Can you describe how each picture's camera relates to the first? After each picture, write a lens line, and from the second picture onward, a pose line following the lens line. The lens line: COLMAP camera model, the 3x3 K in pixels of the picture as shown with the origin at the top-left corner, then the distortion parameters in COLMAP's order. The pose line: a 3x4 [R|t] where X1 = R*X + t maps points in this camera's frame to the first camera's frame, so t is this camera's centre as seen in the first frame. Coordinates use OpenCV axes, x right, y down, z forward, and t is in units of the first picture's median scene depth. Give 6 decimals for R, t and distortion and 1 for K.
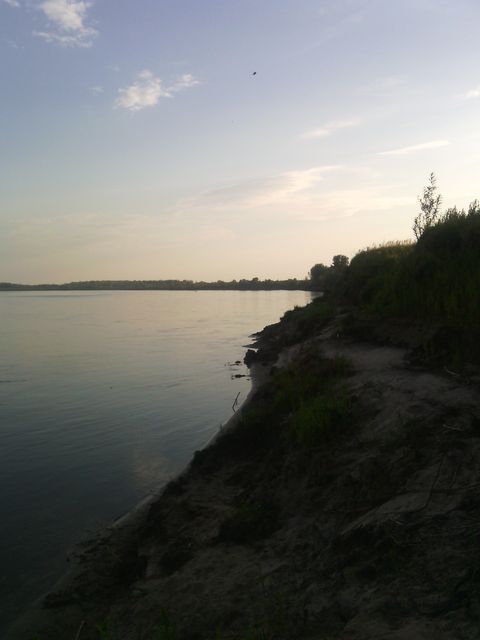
lens RADIAL K [[641.7, 0, 240.0], [0, 641.7, 320.0], [0, 0, 1]] dist [0.080975, -0.266975]
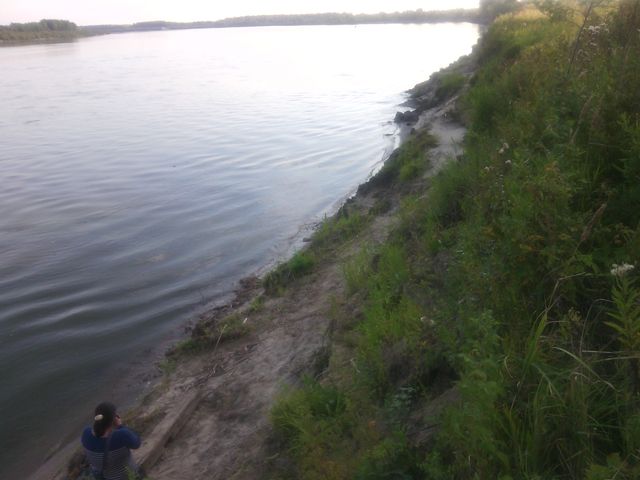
lens RADIAL K [[641.7, 0, 320.0], [0, 641.7, 240.0], [0, 0, 1]] dist [0.080975, -0.266975]
pose [[0.991903, 0.002706, -0.126967, 0.024933], [0.032058, 0.962059, 0.270950, -0.068292], [0.122883, -0.272827, 0.954183, -0.373462]]
